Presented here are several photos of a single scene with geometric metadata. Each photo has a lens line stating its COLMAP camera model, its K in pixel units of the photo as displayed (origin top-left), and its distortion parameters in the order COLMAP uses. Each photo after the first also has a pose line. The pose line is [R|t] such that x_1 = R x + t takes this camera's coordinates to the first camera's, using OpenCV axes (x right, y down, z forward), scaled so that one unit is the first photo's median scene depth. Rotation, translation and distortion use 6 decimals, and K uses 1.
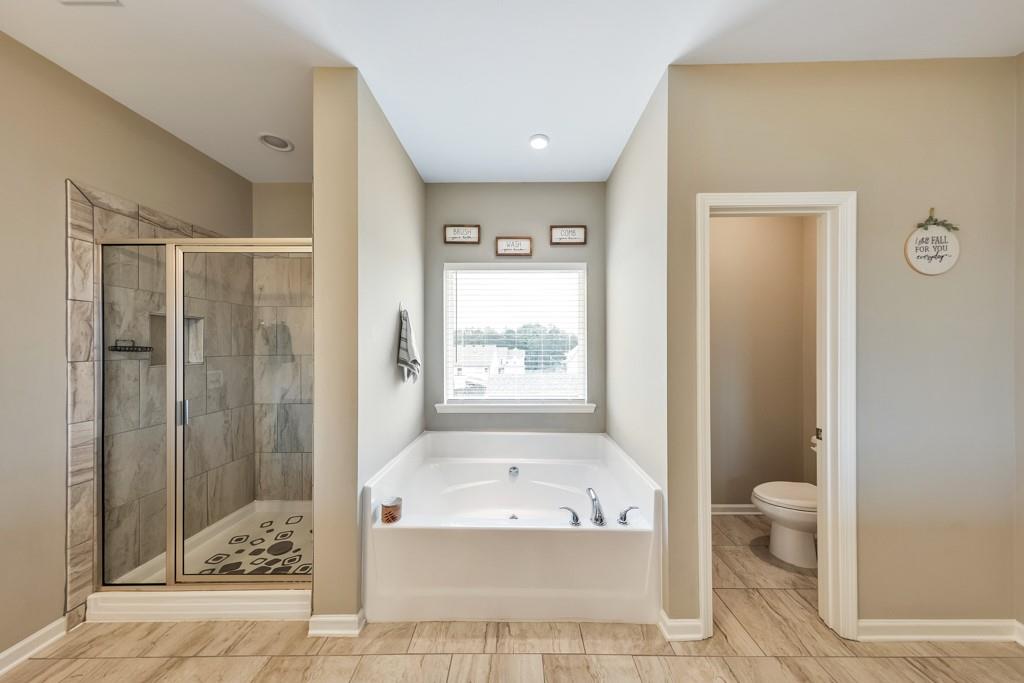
lens RADIAL K [[324.7, 0, 515.7], [0, 324.7, 345.4], [0, 0, 1]] dist [0.002753, -0.000039]
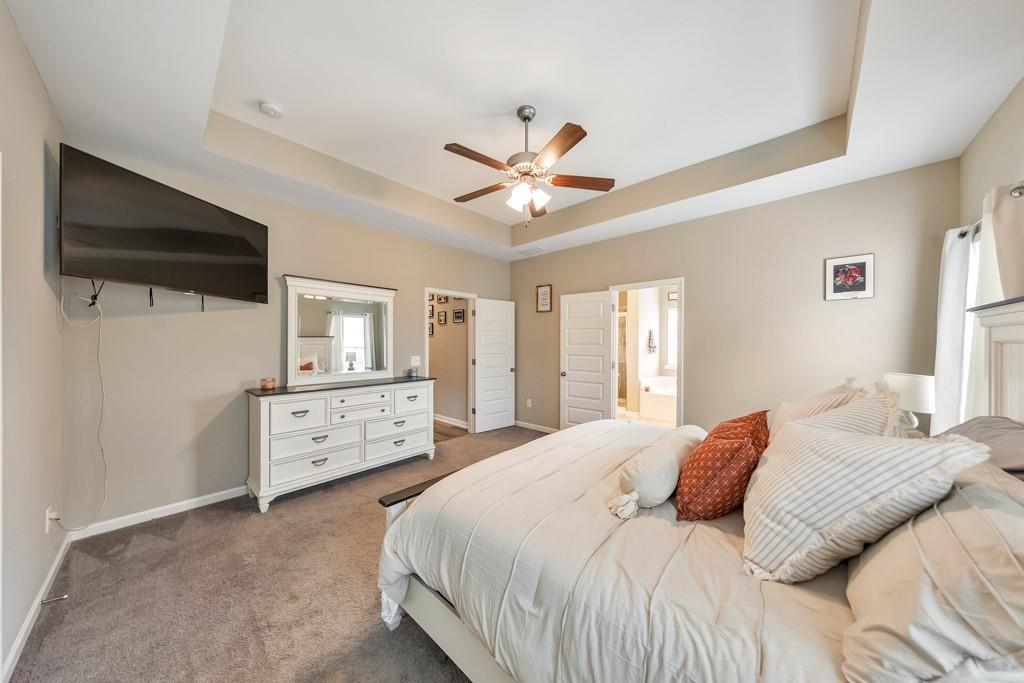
lens RADIAL K [[324.7, 0, 514.5], [0, 324.7, 343.2], [0, 0, 1]] dist [0.002753, -0.000039]
pose [[0.736858, 0.007172, -0.676009, 2.739951], [-0.003983, 0.999972, 0.006268, 0.021245], [0.676036, -0.001926, 0.736866, -7.537616]]
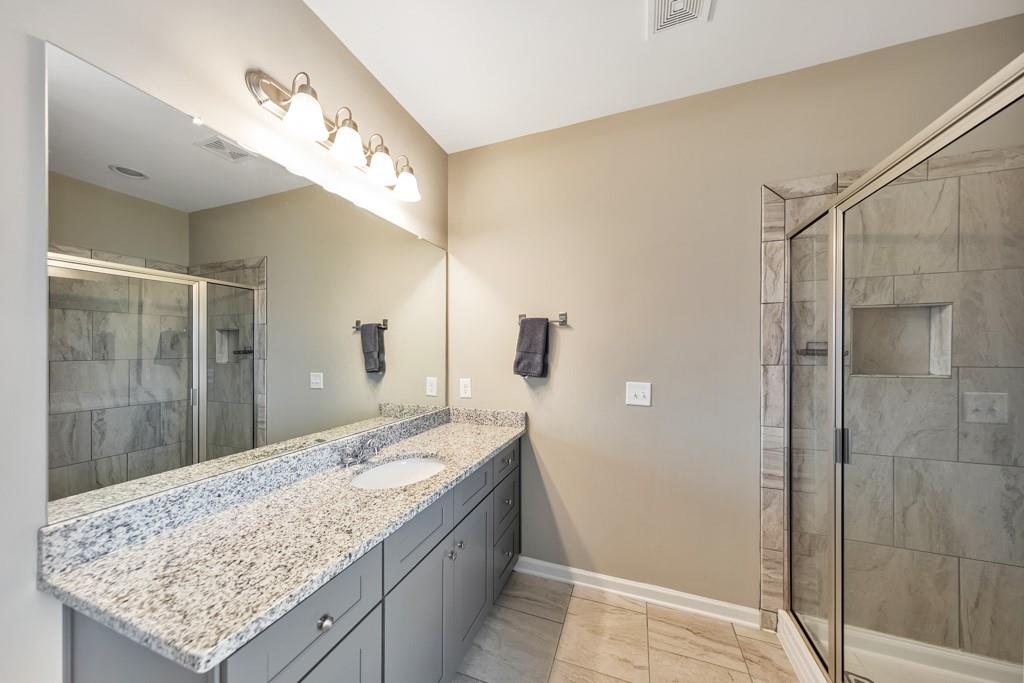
lens RADIAL K [[324.7, 0, 515.8], [0, 324.7, 351.0], [0, 0, 1]] dist [0.002753, -0.000039]
pose [[-0.332783, 0.006643, -0.942980, -0.148397], [0.004605, 0.999975, 0.005420, -0.001637], [0.942992, -0.002539, -0.332805, 0.584165]]
